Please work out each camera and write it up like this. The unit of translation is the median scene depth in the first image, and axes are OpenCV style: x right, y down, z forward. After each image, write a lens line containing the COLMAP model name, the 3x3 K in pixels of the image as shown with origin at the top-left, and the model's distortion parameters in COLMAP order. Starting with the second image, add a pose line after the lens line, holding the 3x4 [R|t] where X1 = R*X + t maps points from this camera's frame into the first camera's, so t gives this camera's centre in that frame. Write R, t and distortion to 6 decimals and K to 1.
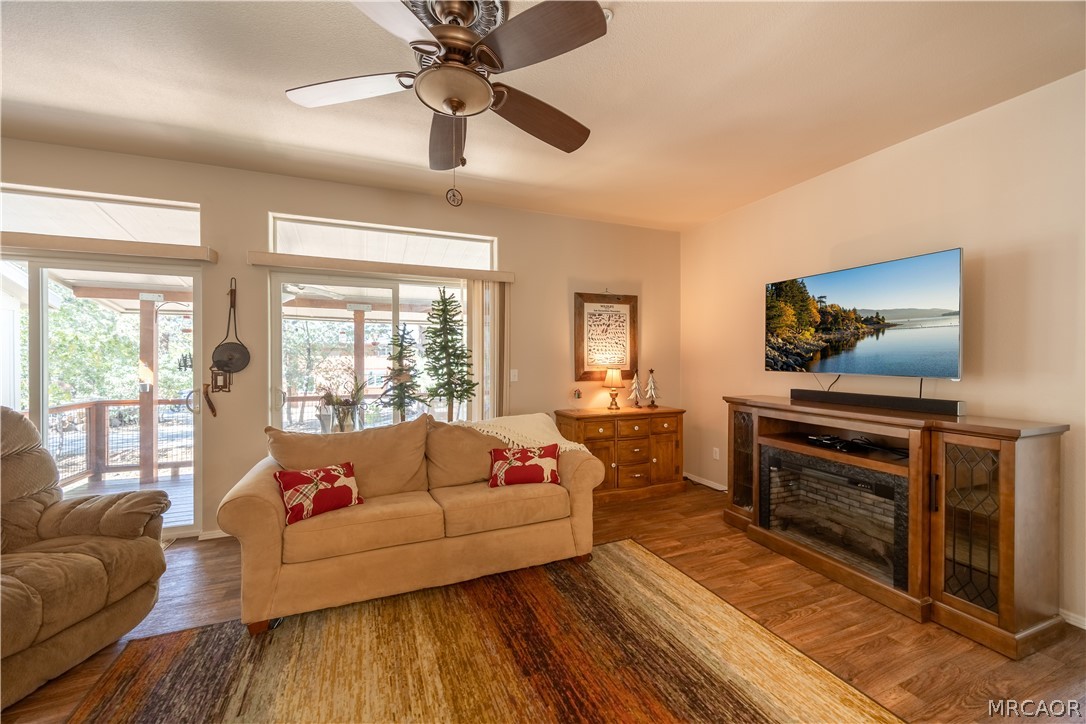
lens RADIAL K [[420.7, 0, 539.2], [0, 420.7, 362.6], [0, 0, 1]] dist [-0.003554, 0.000435]
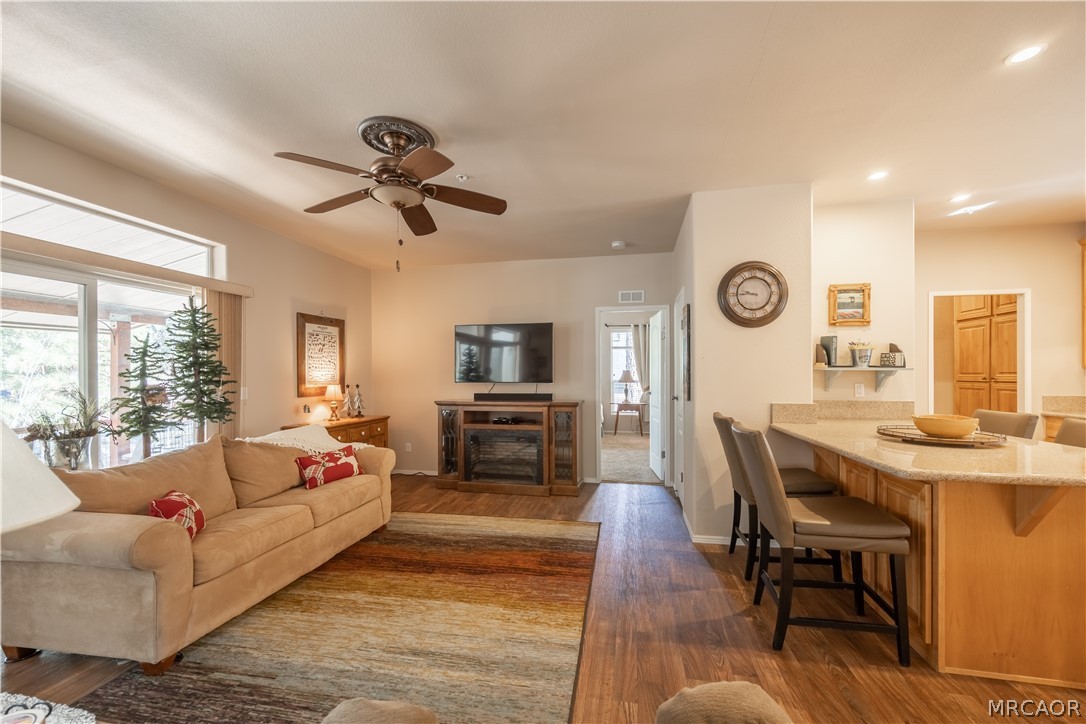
lens RADIAL K [[420.7, 0, 567.8], [0, 420.7, 367.7], [0, 0, 1]] dist [-0.003554, 0.000435]
pose [[0.522844, 0.010713, 0.852361, -0.701026], [0.014146, 0.999674, -0.021242, 0.004396], [-0.852311, 0.023164, 0.522522, -0.181561]]
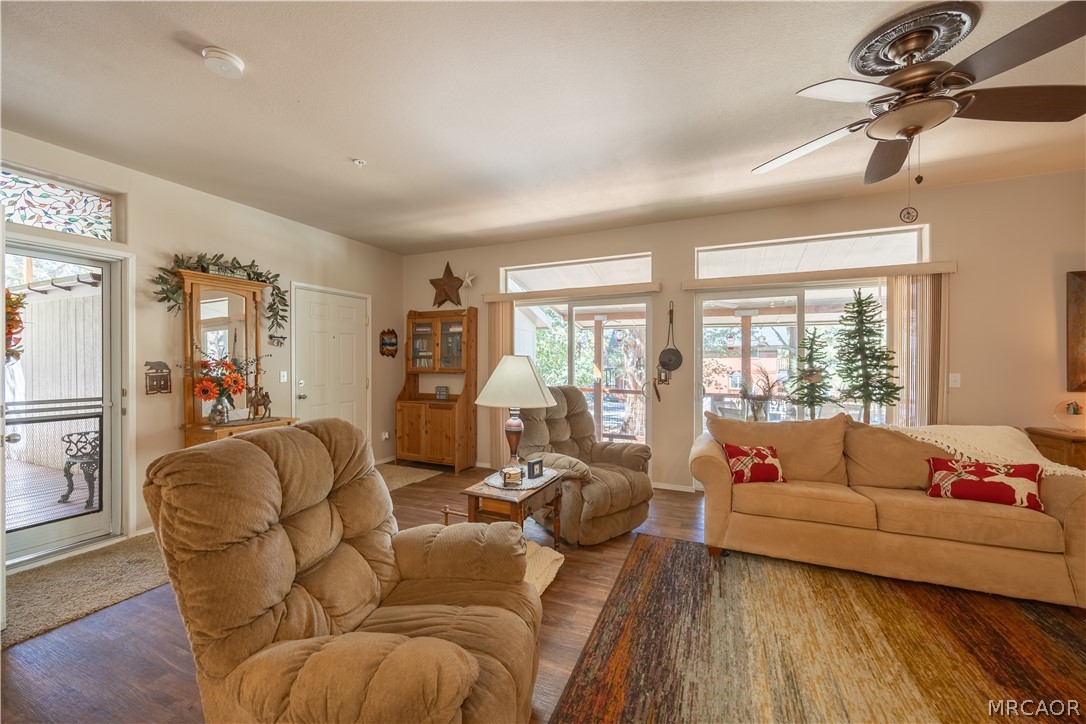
lens RADIAL K [[420.7, 0, 537.3], [0, 420.7, 362.1], [0, 0, 1]] dist [-0.003554, 0.000435]
pose [[0.694757, 0.004278, -0.719232, -0.051314], [-0.009294, 0.999952, -0.003030, 0.005514], [0.719185, 0.008790, 0.694763, -0.284691]]
